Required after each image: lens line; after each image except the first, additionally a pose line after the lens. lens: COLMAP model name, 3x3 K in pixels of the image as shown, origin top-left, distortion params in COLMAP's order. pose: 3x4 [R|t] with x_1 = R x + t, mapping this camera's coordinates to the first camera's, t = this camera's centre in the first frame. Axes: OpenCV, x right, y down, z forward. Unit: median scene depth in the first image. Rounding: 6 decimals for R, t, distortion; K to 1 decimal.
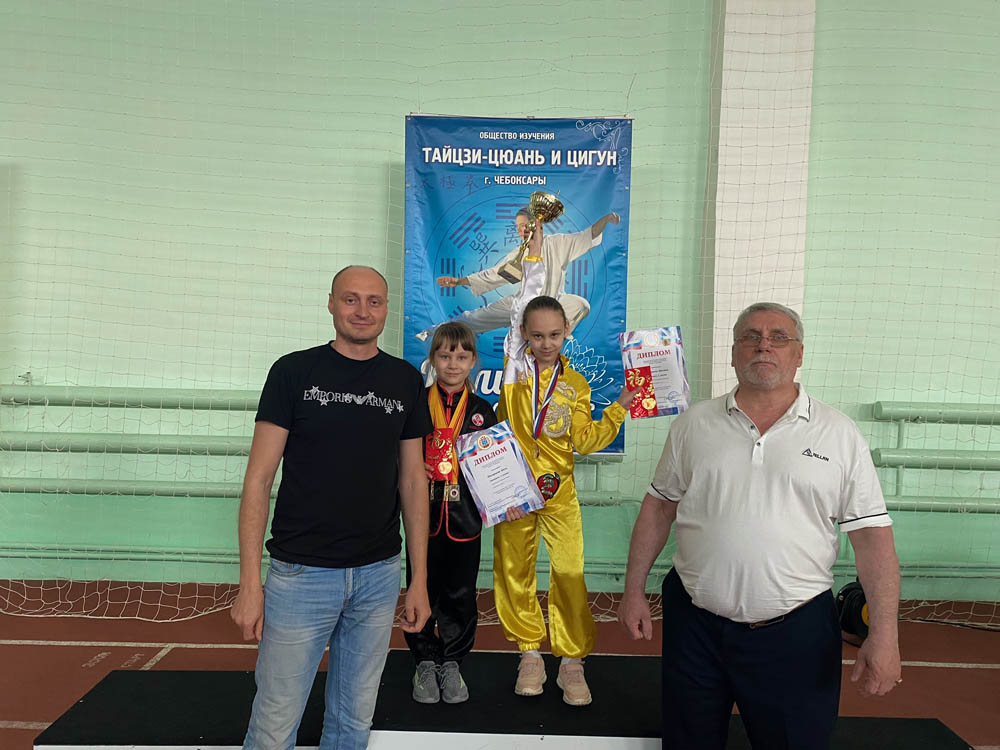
lens RADIAL K [[747.3, 0, 498.2], [0, 747.3, 381.8], [0, 0, 1]] dist [0.089038, -0.000915]
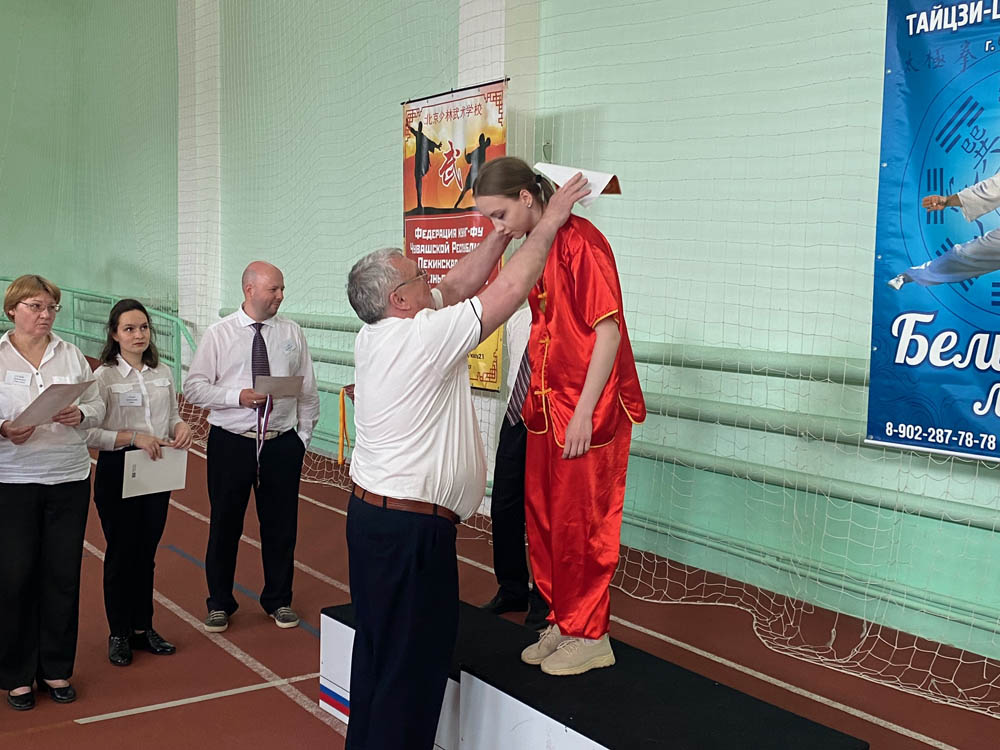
lens RADIAL K [[1163.5, 0, 498.2], [0, 1163.5, 368.5], [0, 0, 1]] dist [0.215316, -0.617810]
pose [[0.576356, 0.050628, -0.815629, 0.597579], [-0.028475, 0.998717, 0.041871, -0.016351], [0.816702, -0.000908, 0.577059, 0.050200]]
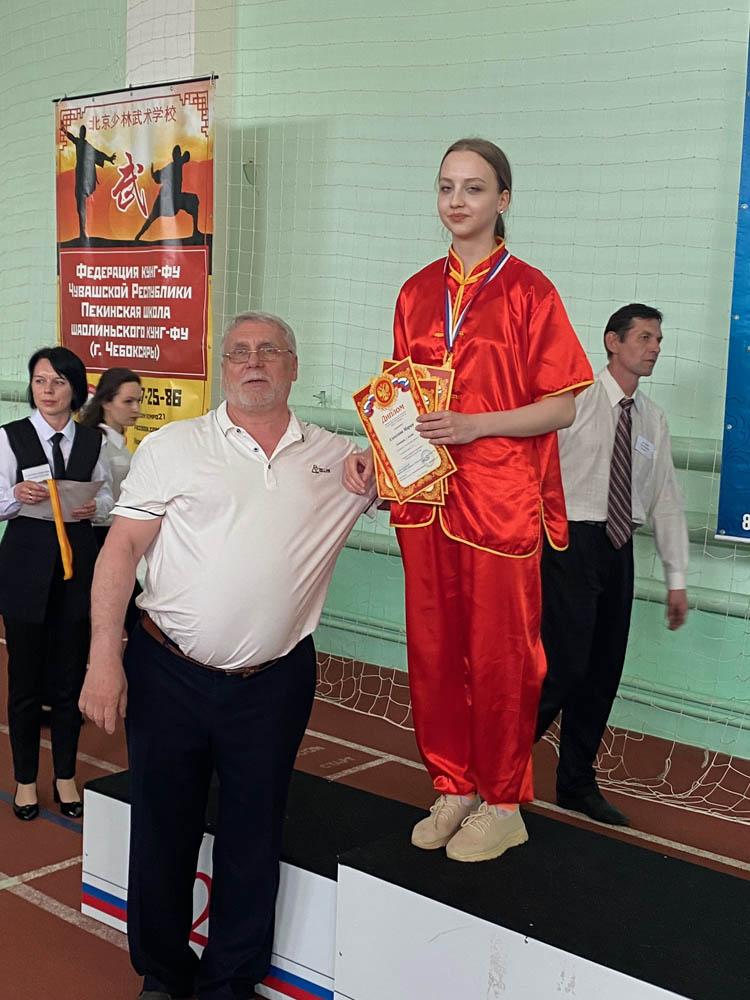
lens RADIAL K [[1348.5, 0, 374.0], [0, 1348.5, 480.3], [0, 0, 1]] dist [0.227522, -0.700754]
pose [[0.756824, 0.071026, -0.649748, 0.380809], [-0.034678, 0.997042, 0.068597, -0.020831], [0.652698, -0.029384, 0.757049, -0.022873]]
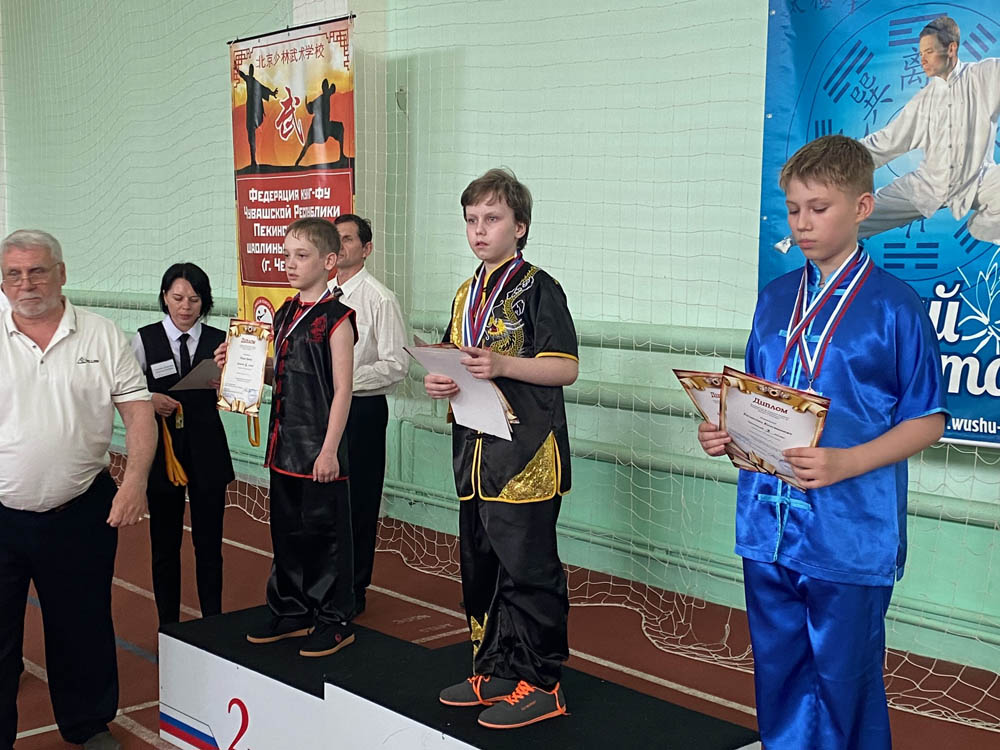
lens RADIAL K [[1382.0, 0, 485.3], [0, 1382.0, 379.5], [0, 0, 1]] dist [0.272689, -0.848057]
pose [[0.654602, 0.050893, -0.754258, 0.652983], [-0.007004, 0.998097, 0.061267, -0.017756], [0.755941, -0.034822, 0.653713, 0.005068]]
